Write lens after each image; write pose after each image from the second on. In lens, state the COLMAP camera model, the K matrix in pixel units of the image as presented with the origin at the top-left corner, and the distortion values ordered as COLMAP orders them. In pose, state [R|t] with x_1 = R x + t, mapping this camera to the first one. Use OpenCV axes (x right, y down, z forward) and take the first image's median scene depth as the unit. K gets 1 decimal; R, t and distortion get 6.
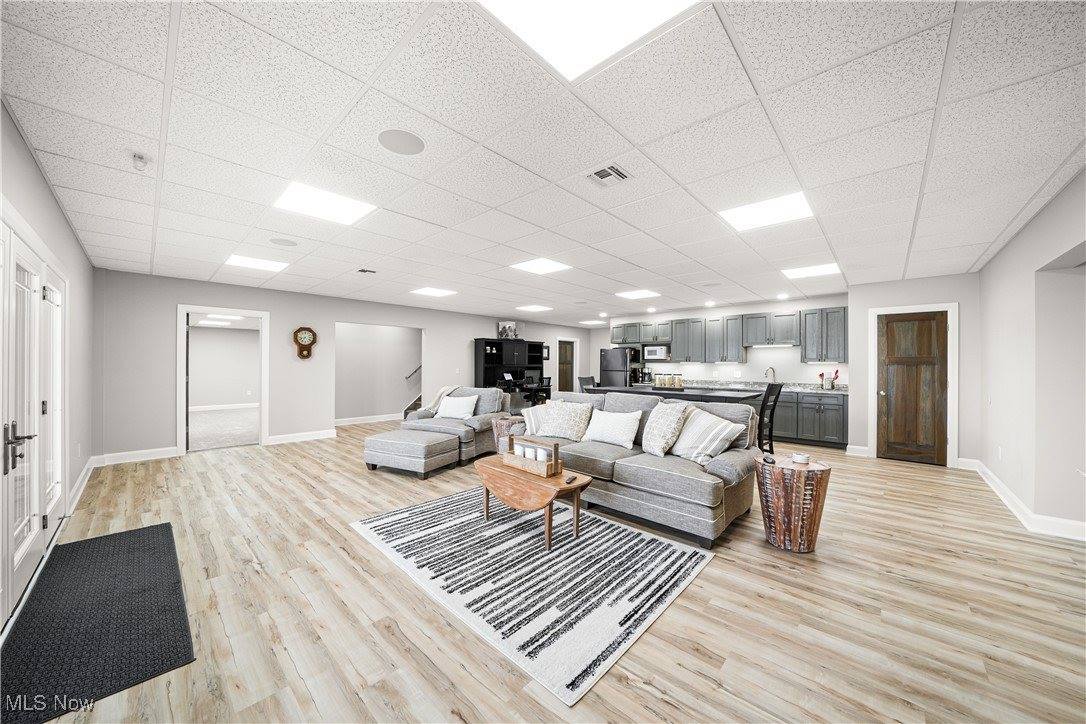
lens RADIAL K [[373.8, 0, 546.9], [0, 373.8, 364.7], [0, 0, 1]] dist [-0.000814, -0.000072]
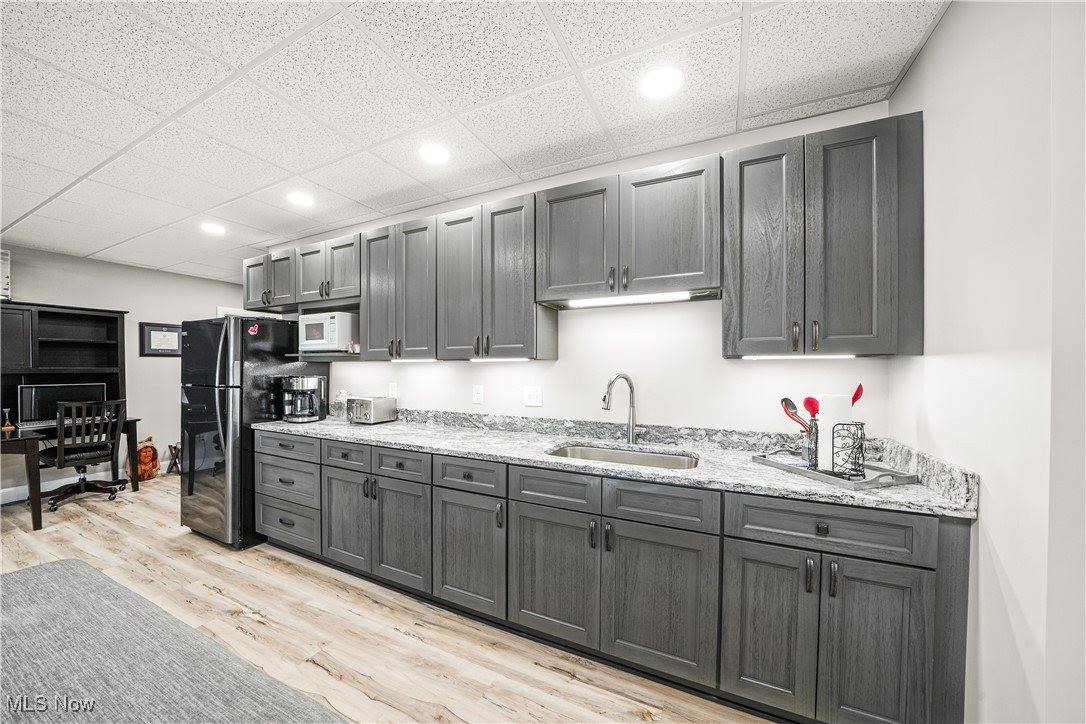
lens RADIAL K [[390.8, 0, 524.5], [0, 390.8, 368.3], [0, 0, 1]] dist [-0.016506, -0.000002]
pose [[0.963029, -0.006809, 0.269311, 0.423738], [0.003817, 0.999925, 0.011631, -0.002463], [-0.269370, -0.010173, 0.962983, 0.694561]]
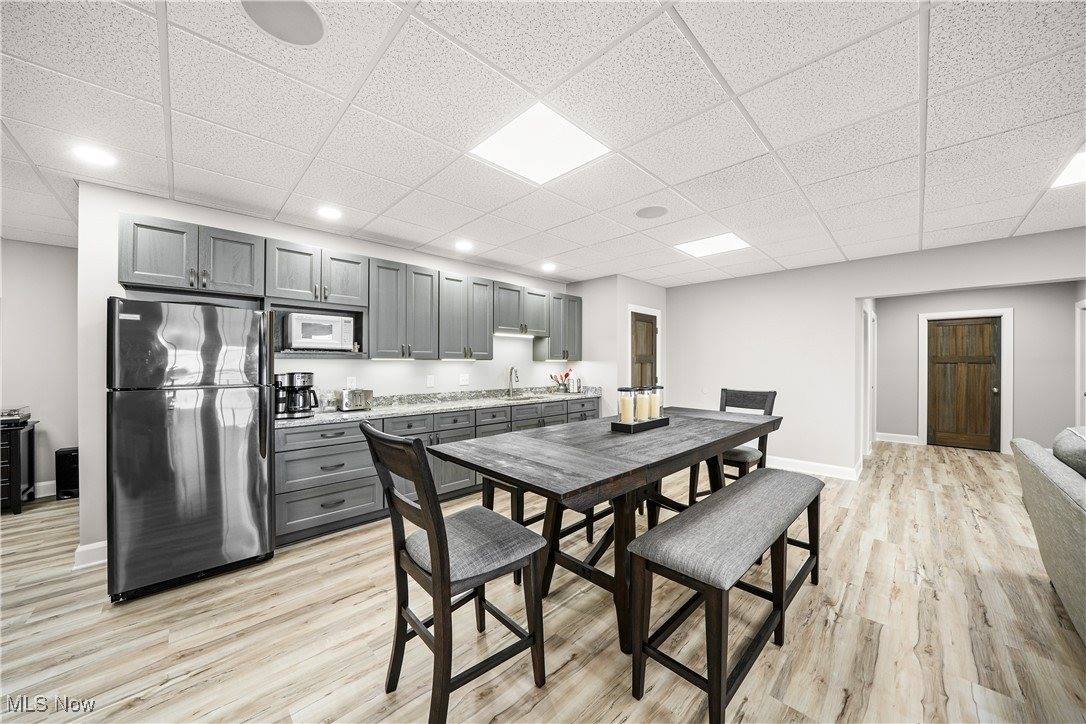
lens RADIAL K [[373.8, 0, 546.9], [0, 373.8, 364.7], [0, 0, 1]] dist [-0.000814, -0.000072]
pose [[0.047023, -0.007569, 0.998865, -0.084418], [-0.006693, 0.999946, 0.007893, -0.003813], [-0.998871, -0.007056, 0.046969, 0.866645]]
